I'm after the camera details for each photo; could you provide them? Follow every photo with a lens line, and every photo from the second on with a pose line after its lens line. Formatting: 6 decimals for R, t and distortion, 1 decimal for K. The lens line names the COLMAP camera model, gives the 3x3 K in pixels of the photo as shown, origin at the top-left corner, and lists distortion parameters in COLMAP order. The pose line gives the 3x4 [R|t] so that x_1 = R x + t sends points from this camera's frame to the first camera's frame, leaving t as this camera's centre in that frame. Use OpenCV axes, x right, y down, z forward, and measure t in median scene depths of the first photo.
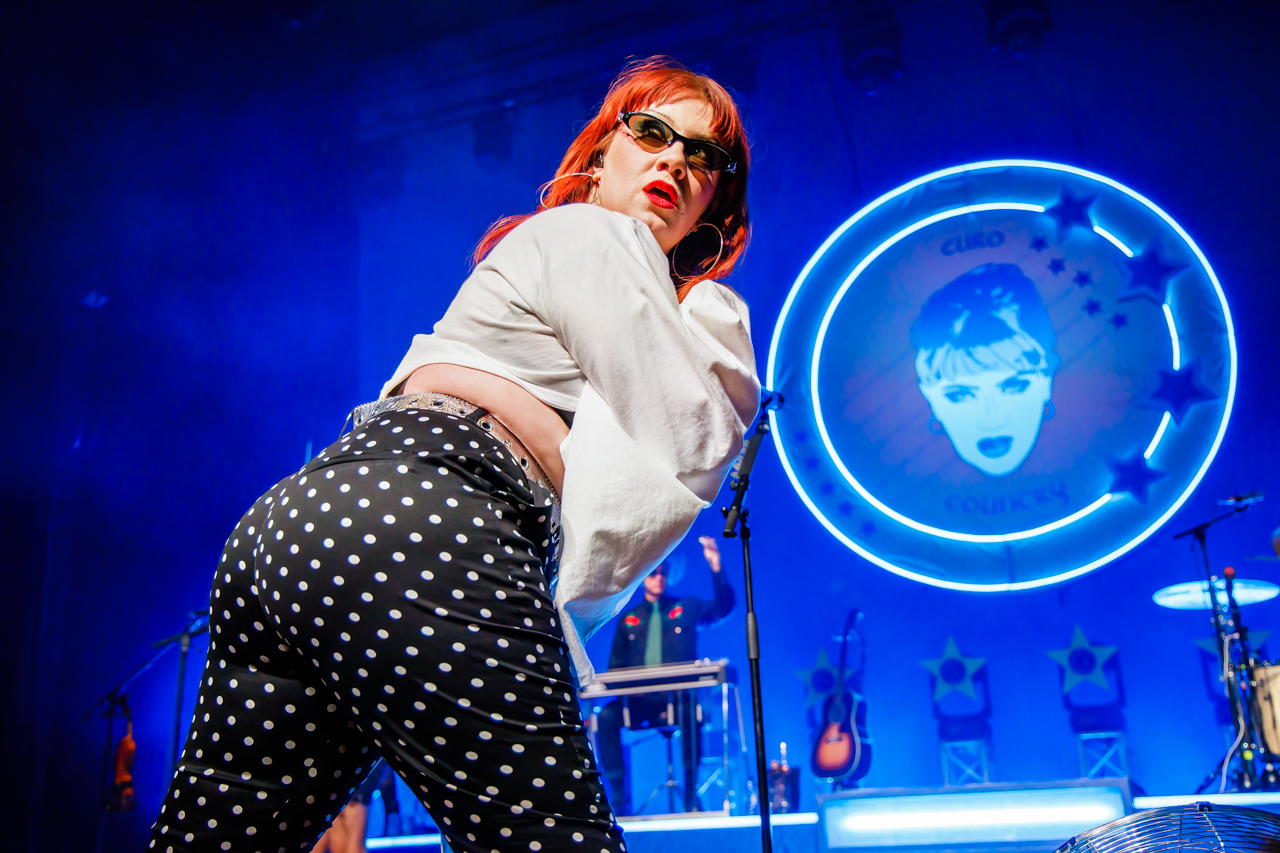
lens RADIAL K [[1378.8, 0, 640.0], [0, 1378.8, 426.5], [0, 0, 1]] dist [0.064593, 0.012585]
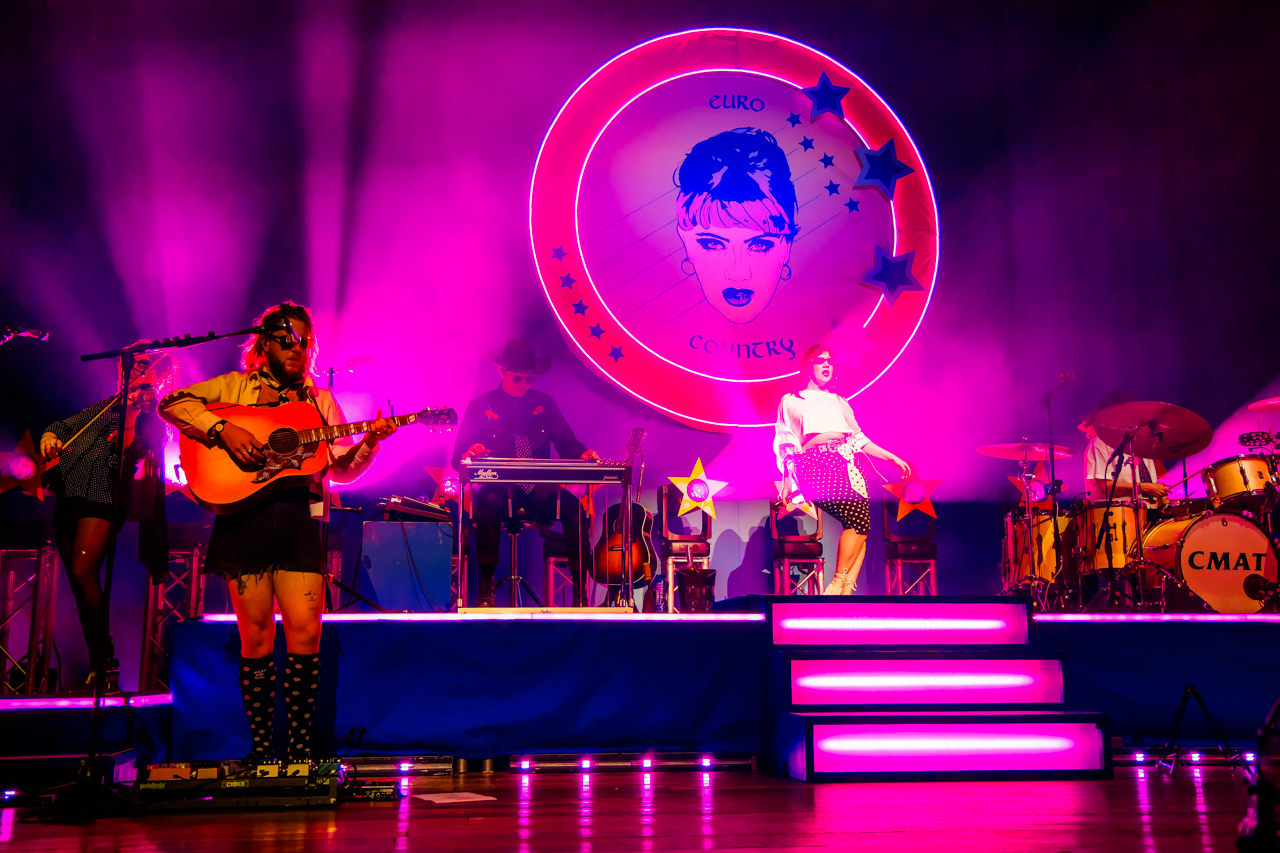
lens RADIAL K [[1302.7, 0, 666.4], [0, 1302.7, 423.6], [0, 0, 1]] dist [0.051759, 0.012837]
pose [[0.866527, 0.128955, 0.482185, -0.269727], [-0.183746, 0.980622, 0.067950, 0.052229], [-0.464078, -0.147480, 0.873430, 0.118568]]
